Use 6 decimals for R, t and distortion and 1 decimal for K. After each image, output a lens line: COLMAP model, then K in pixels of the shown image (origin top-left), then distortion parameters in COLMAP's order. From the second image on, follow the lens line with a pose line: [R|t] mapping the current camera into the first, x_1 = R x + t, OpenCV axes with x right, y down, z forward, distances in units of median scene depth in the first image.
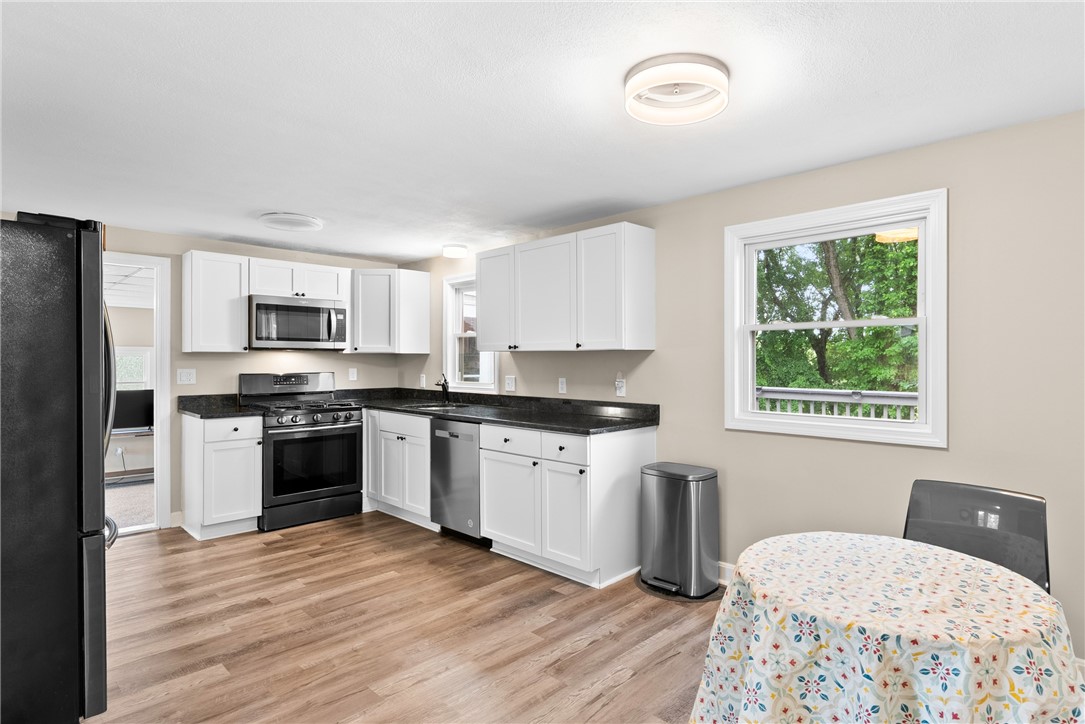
lens RADIAL K [[579.7, 0, 594.4], [0, 579.7, 355.8], [0, 0, 1]] dist [-0.002695, -0.000350]
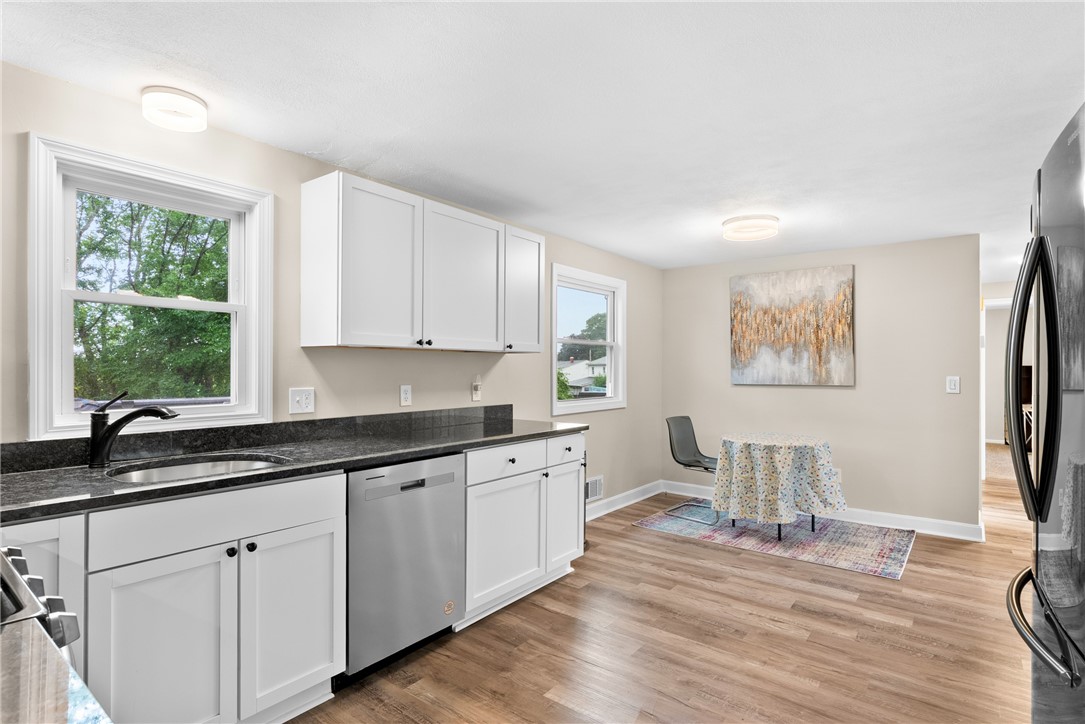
lens RADIAL K [[538.9, 0, 545.5], [0, 538.9, 367.0], [0, 0, 1]] dist [-0.002806, 0.000469]
pose [[-0.082085, 0.003768, 0.996618, -0.749425], [-0.006967, 0.999966, -0.004354, 0.015651], [-0.996601, -0.007301, -0.082056, 0.847324]]
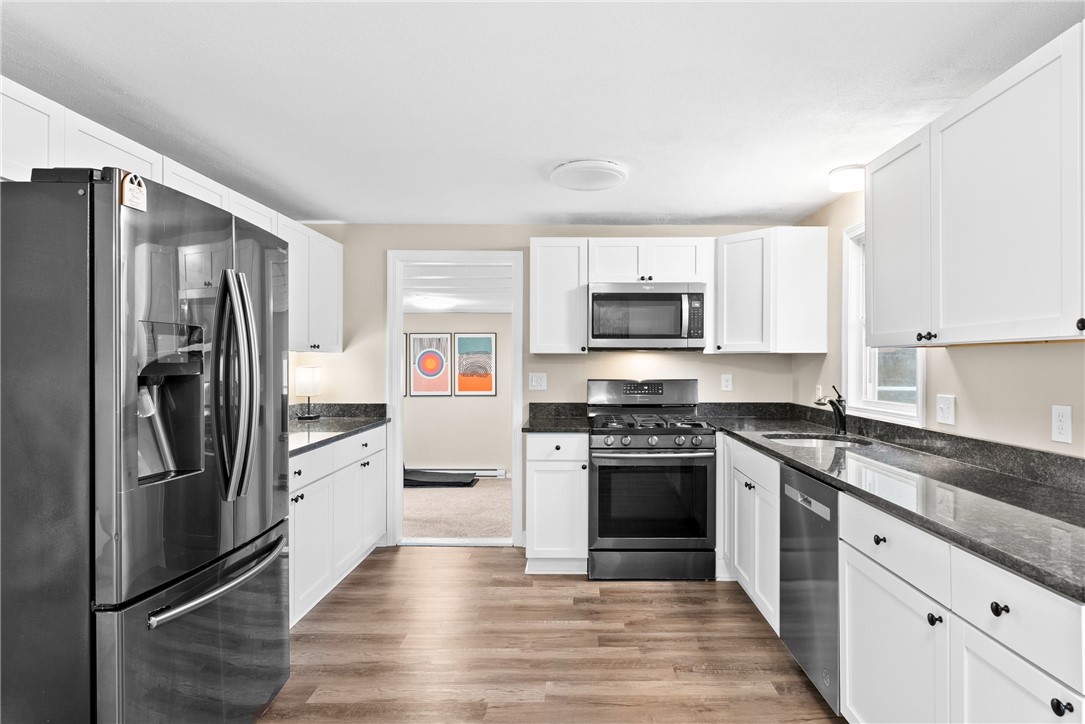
lens RADIAL K [[615.9, 0, 571.1], [0, 615.9, 365.2], [0, 0, 1]] dist [-0.002073, 0.000195]
pose [[0.674829, 0.003385, -0.737966, 0.034021], [0.005117, 0.999944, 0.009266, 0.002349], [0.737956, -0.010029, 0.674774, 0.414321]]
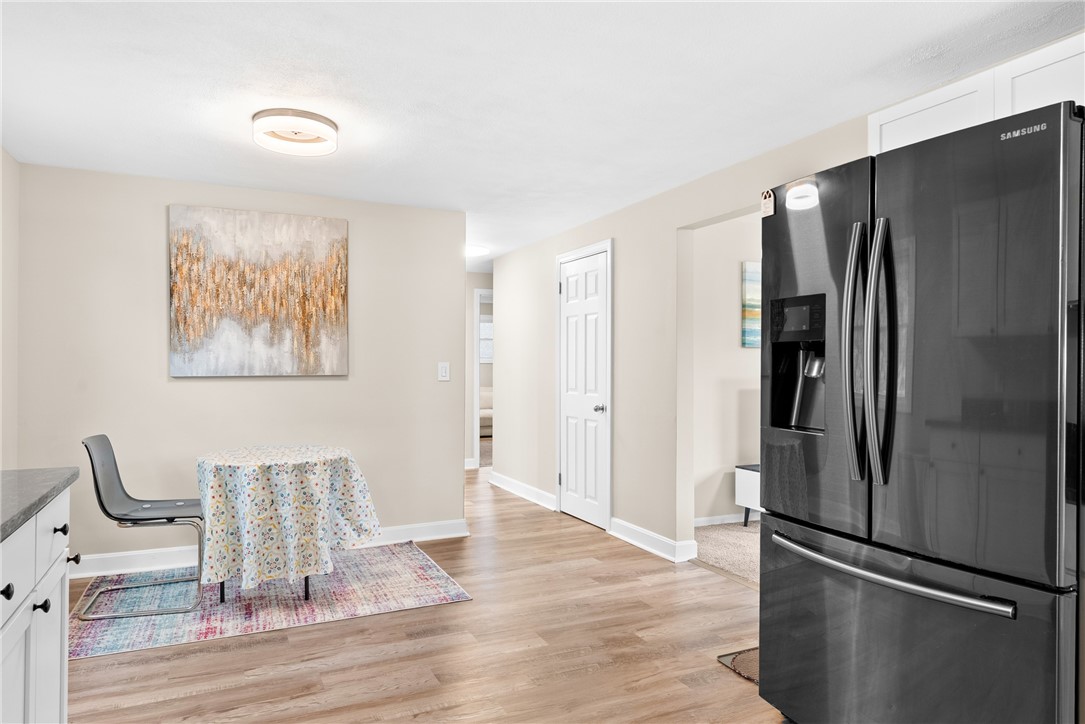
lens RADIAL K [[675.9, 0, 541.1], [0, 675.9, 364.5], [0, 0, 1]] dist [0.000504, 0.000404]
pose [[-0.926987, -0.001963, 0.375089, -0.425946], [-0.004367, 0.999975, -0.005560, 0.031073], [-0.375068, -0.006792, -0.926972, 1.003655]]
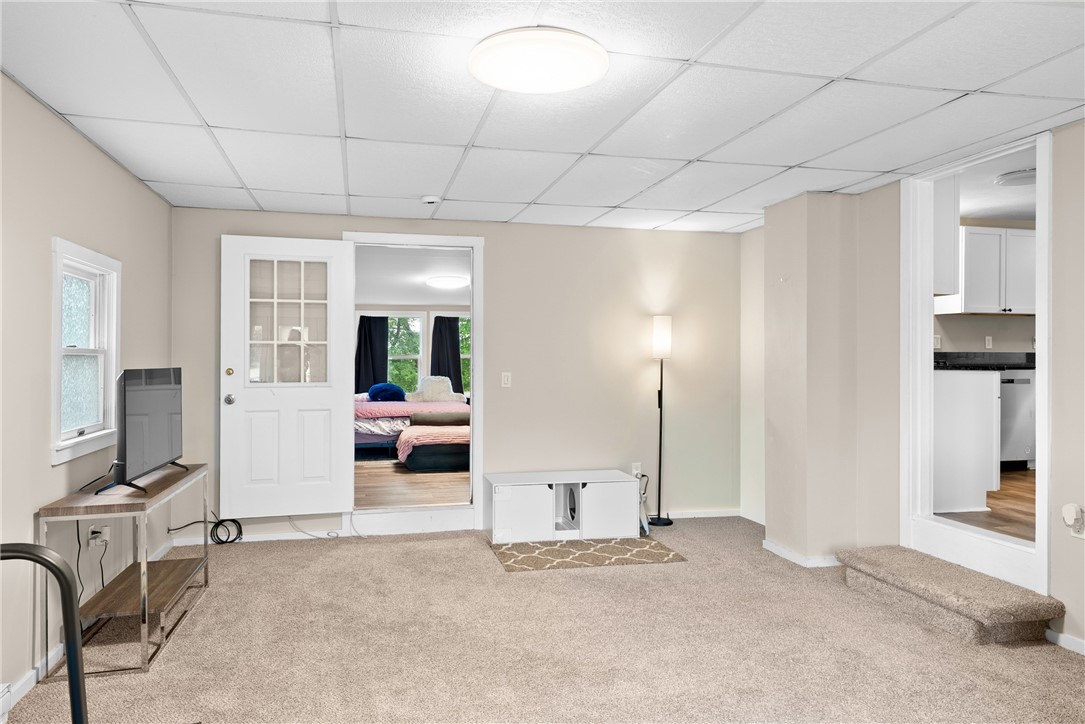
lens RADIAL K [[721.7, 0, 544.6], [0, 721.7, 360.0], [0, 0, 1]] dist [-0.000503, -0.000663]
pose [[0.554595, -0.000005, 0.832120, -1.861981], [-0.008844, 0.999943, 0.005901, 0.086697], [-0.832073, -0.010632, 0.554564, 0.901593]]
